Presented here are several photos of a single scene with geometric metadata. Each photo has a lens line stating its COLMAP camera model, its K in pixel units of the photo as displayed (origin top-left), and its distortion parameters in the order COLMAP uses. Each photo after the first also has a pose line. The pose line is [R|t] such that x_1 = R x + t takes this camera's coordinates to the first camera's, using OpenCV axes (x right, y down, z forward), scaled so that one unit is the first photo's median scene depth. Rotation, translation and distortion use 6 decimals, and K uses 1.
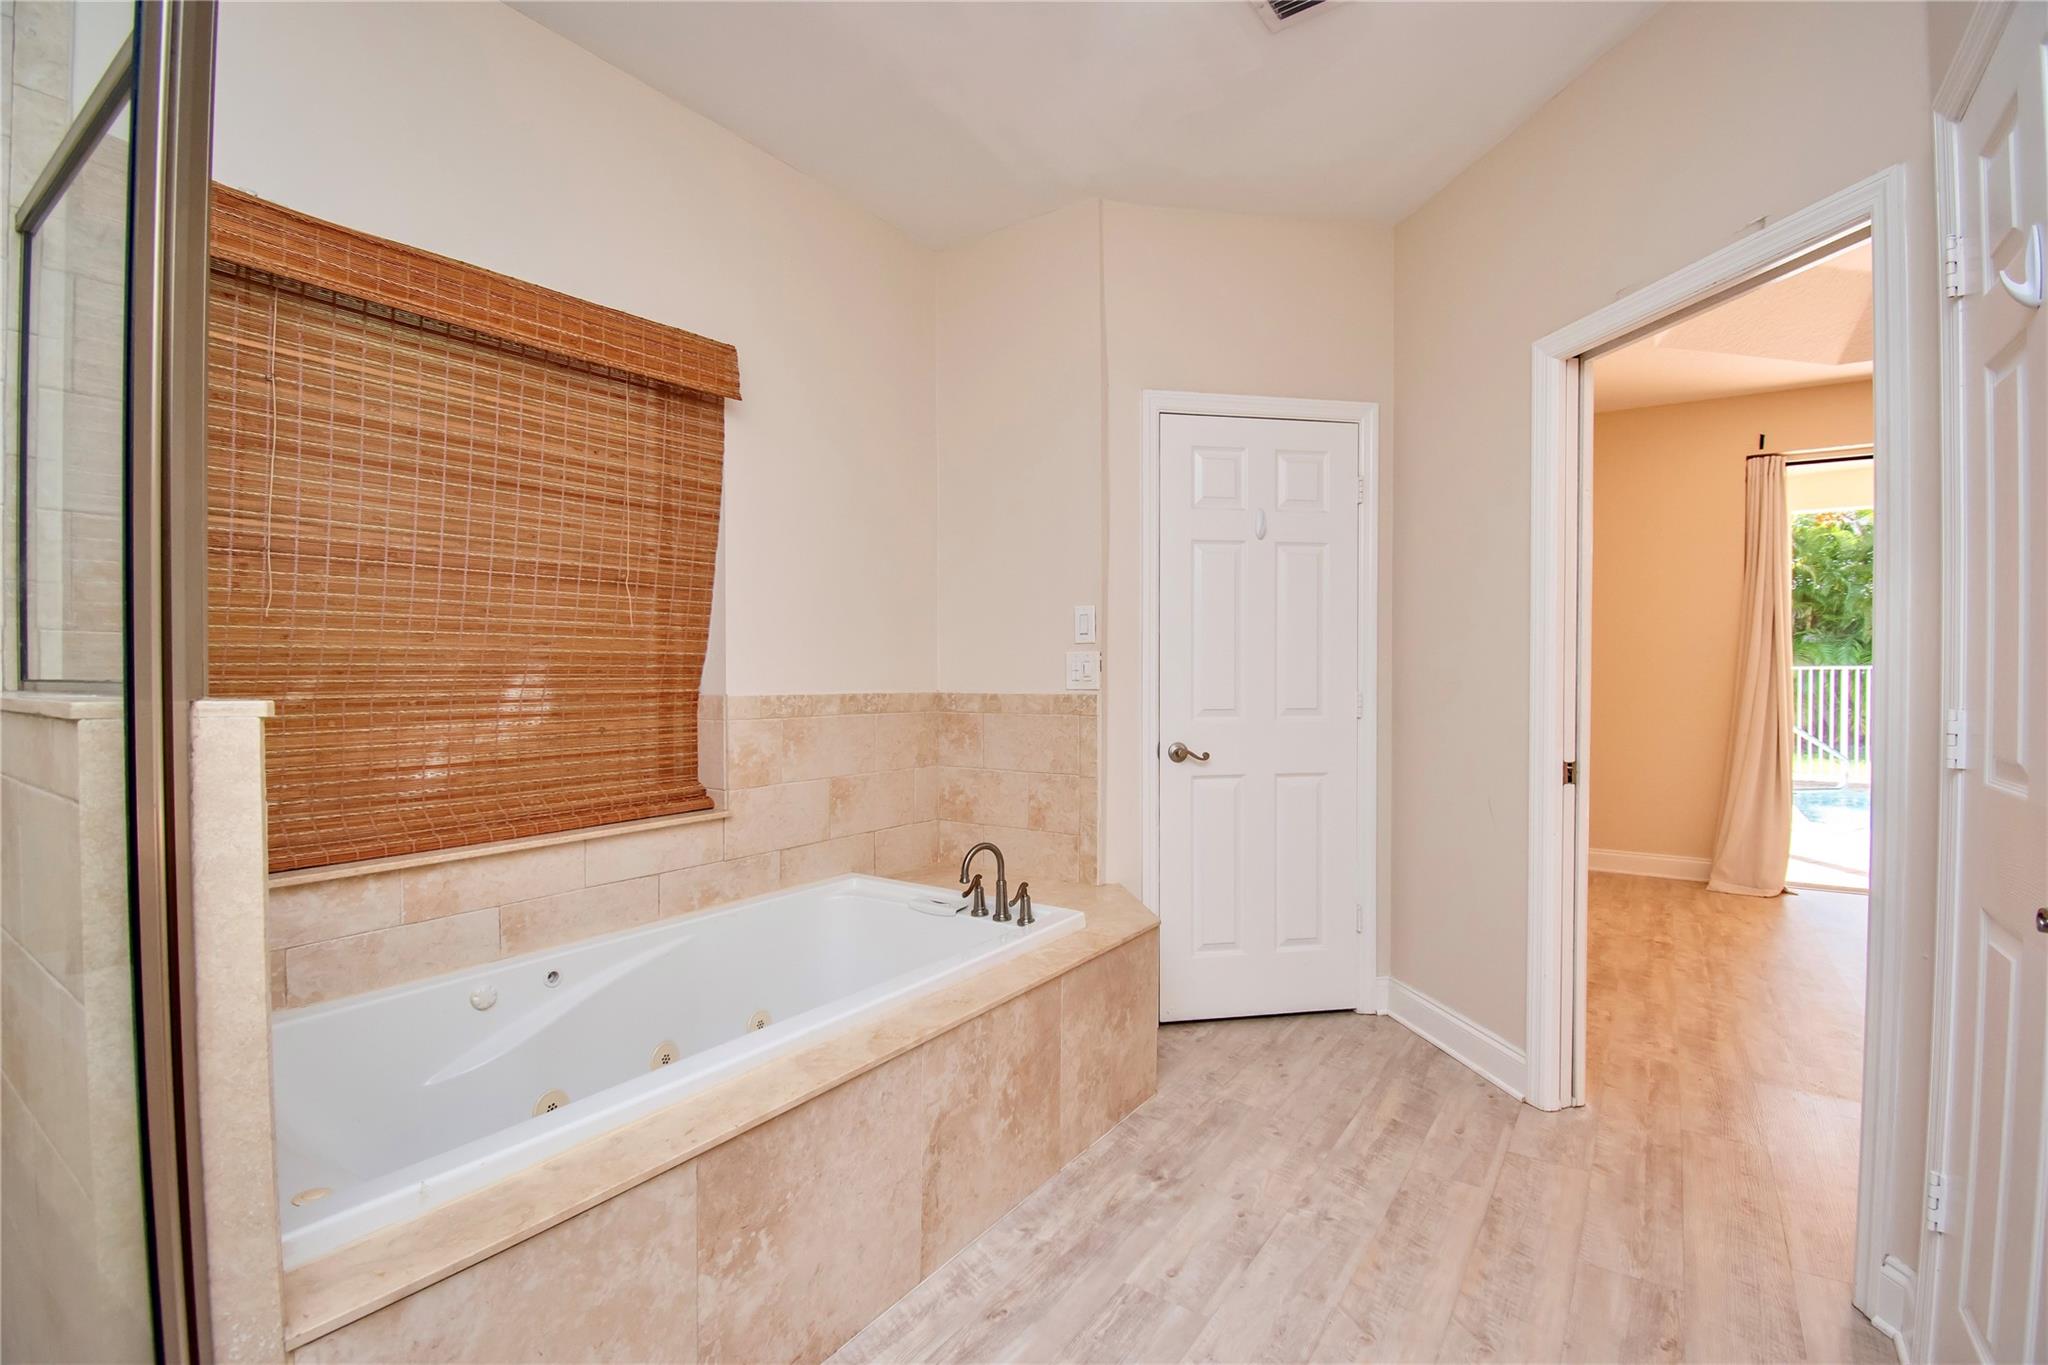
lens RADIAL K [[905.7, 0, 1024.8], [0, 905.7, 691.3], [0, 0, 1]] dist [0.010618, -0.015982]
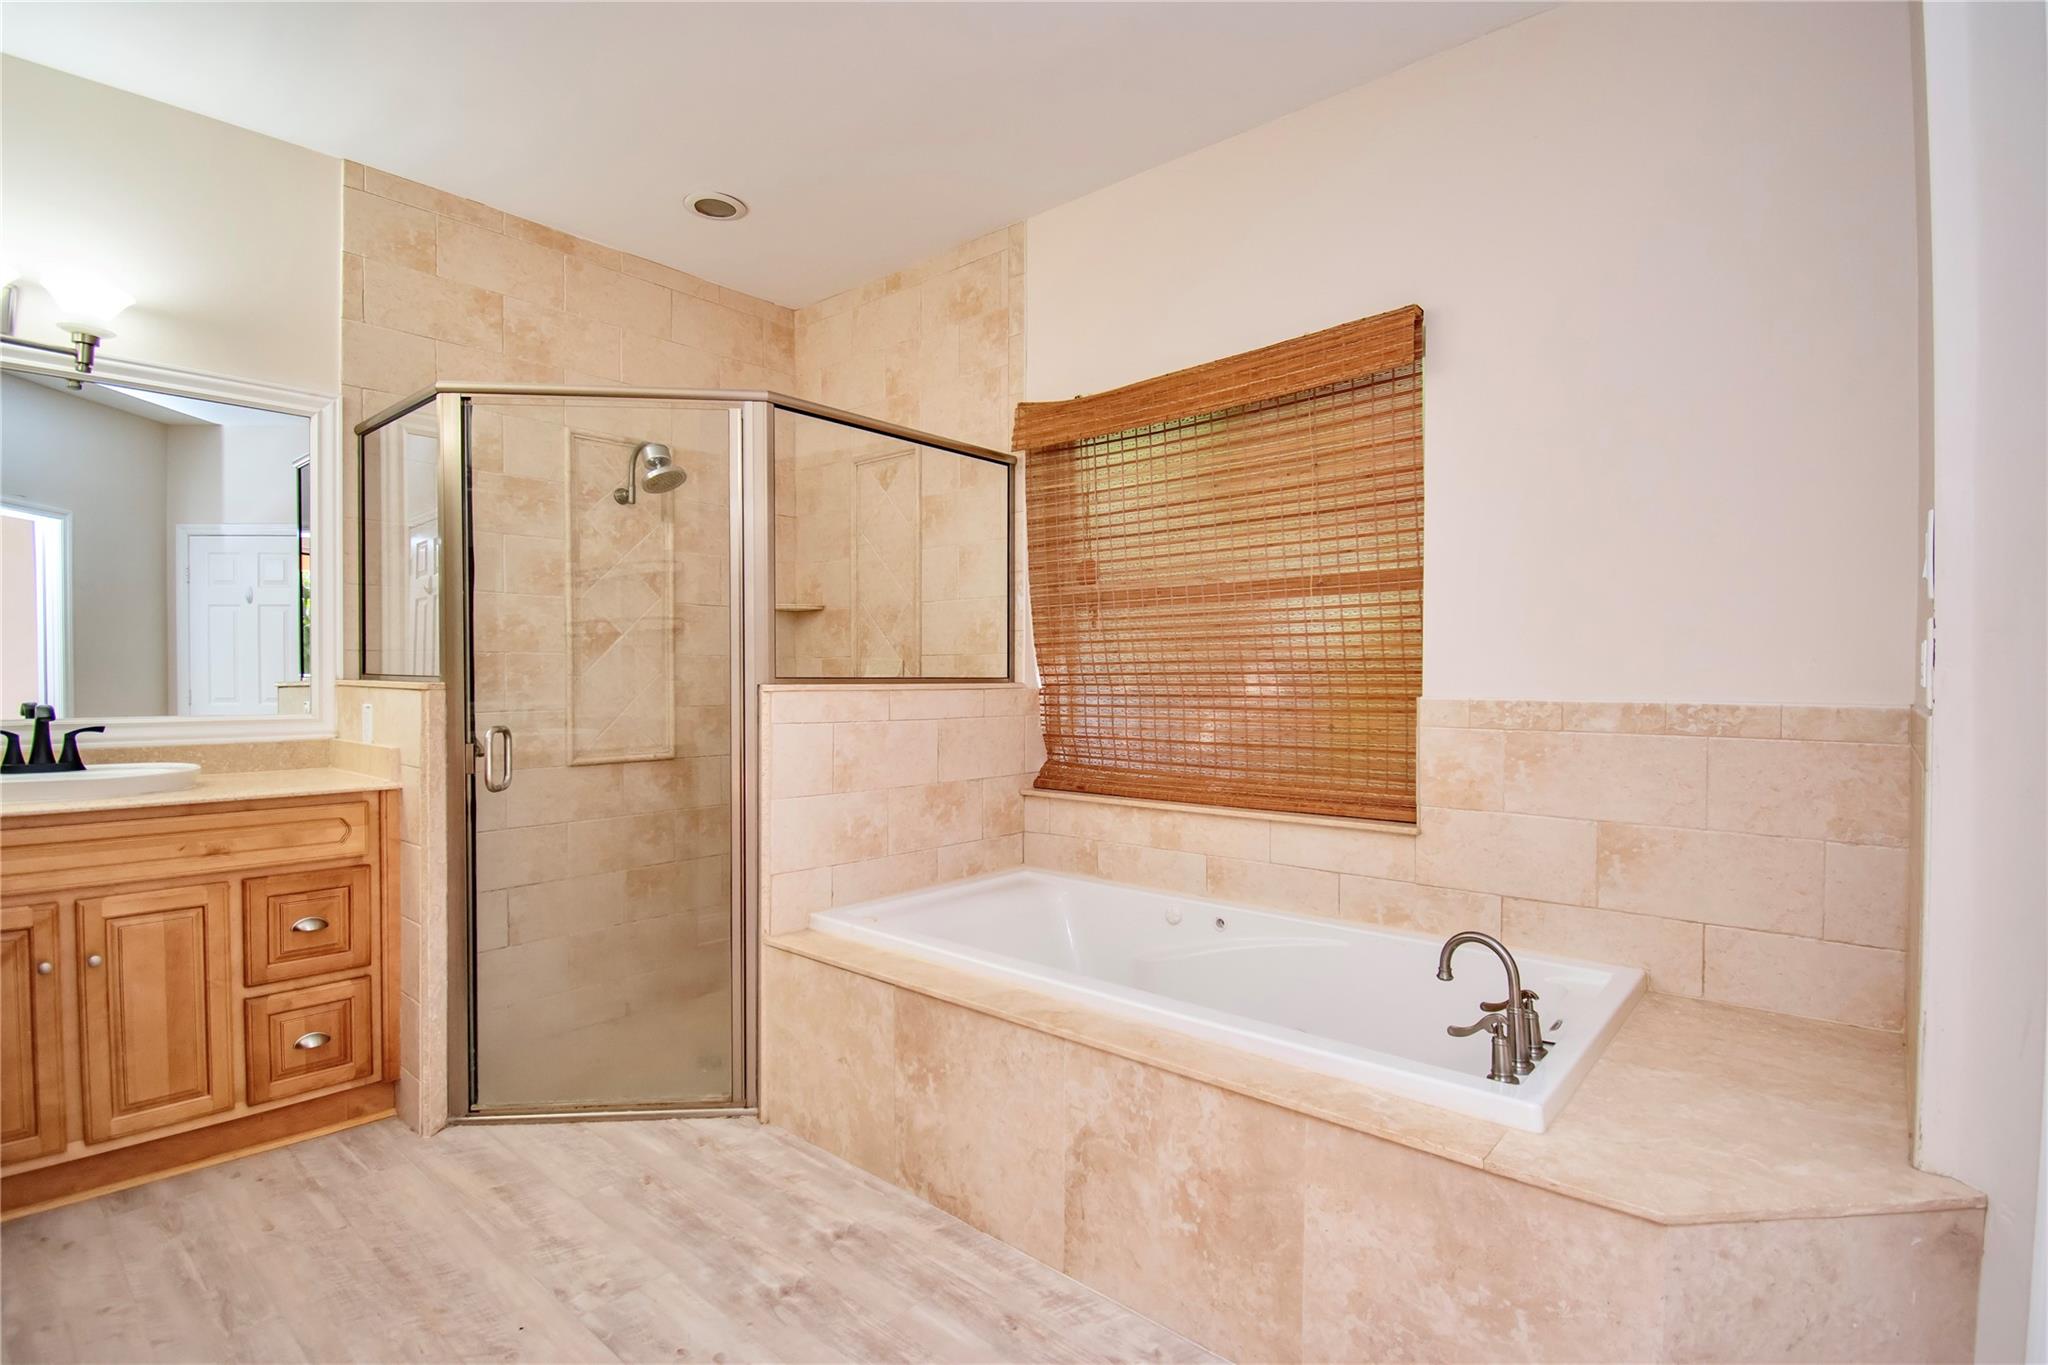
lens RADIAL K [[972.4, 0, 1036.4], [0, 972.4, 674.8], [0, 0, 1]] dist [-0.013974, -0.001563]
pose [[-0.096504, -0.000450, -0.995333, 0.777764], [-0.020815, 0.999782, 0.001566, -0.013873], [0.995115, 0.020869, -0.096492, 0.857268]]
